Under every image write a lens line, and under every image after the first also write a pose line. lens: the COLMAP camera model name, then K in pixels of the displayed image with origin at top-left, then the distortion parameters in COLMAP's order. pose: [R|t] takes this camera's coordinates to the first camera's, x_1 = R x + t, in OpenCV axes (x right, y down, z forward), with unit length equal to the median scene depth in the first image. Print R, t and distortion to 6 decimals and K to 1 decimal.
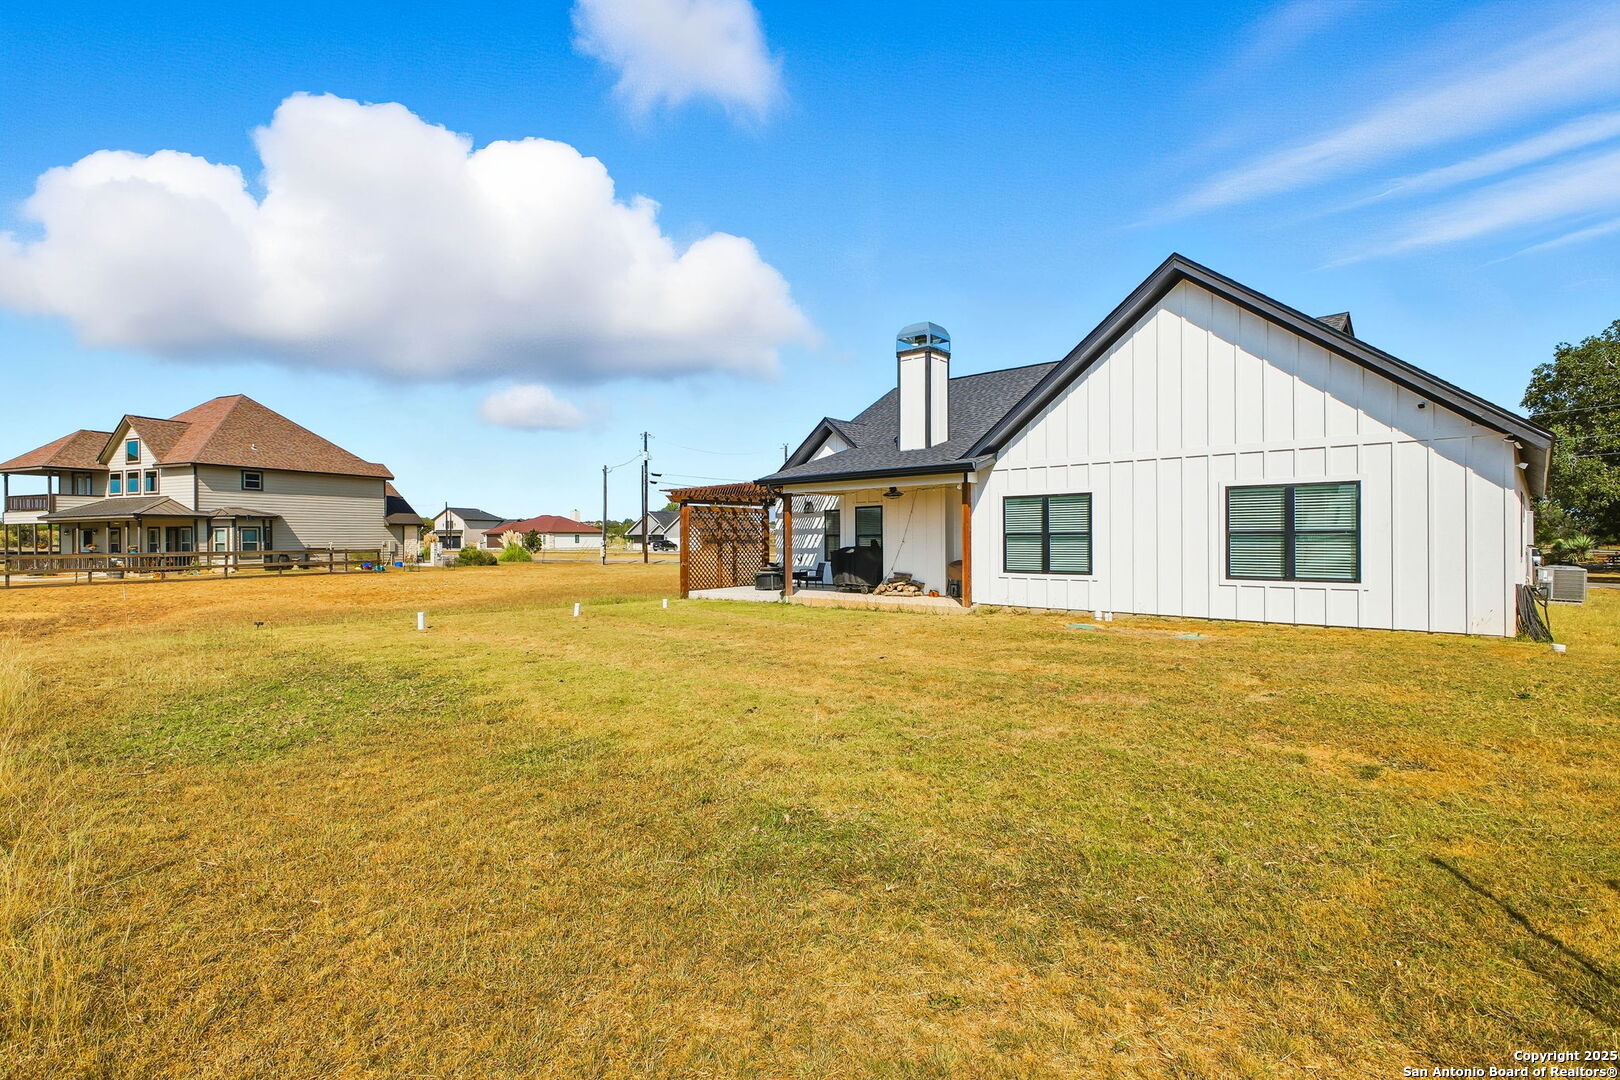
lens RADIAL K [[711.5, 0, 810.0], [0, 711.5, 540.0], [0, 0, 1]] dist [0.001451, 0.000178]
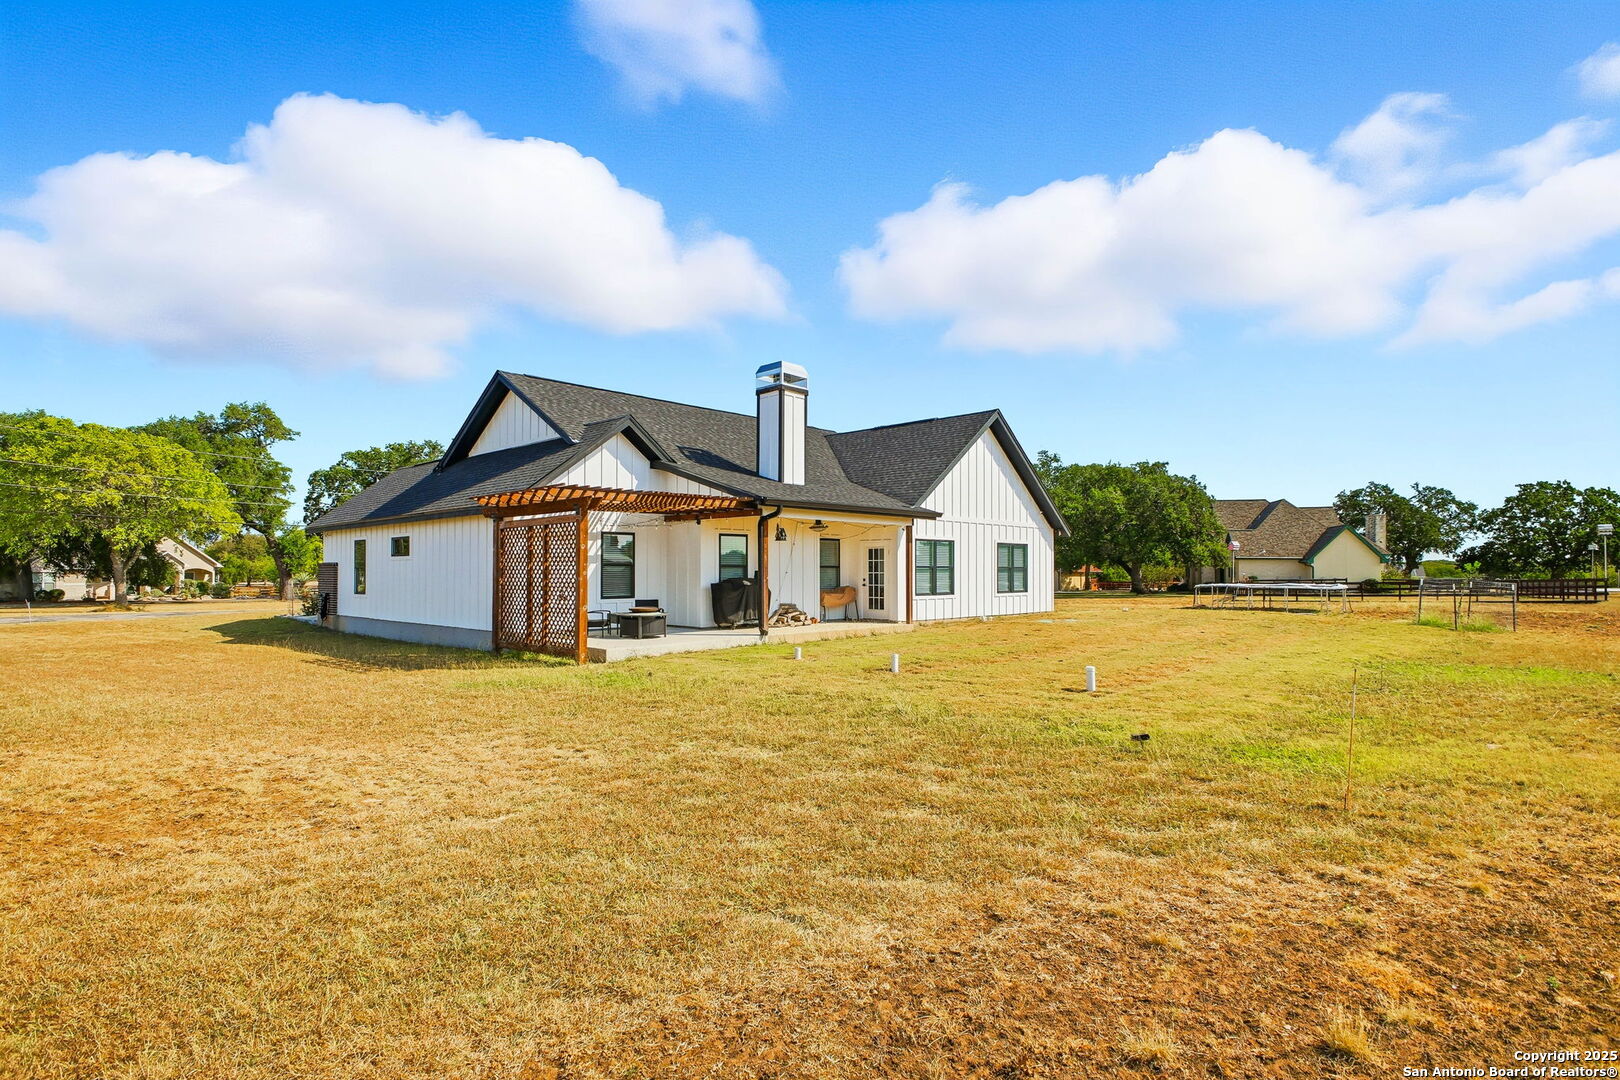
lens RADIAL K [[711.5, 0, 810.0], [0, 711.5, 540.0], [0, 0, 1]] dist [0.001451, 0.000178]
pose [[0.109054, 0.055429, 0.992489, -1.157679], [0.003845, 0.998413, -0.056182, 0.017186], [-0.994028, 0.009943, 0.108668, 1.134452]]
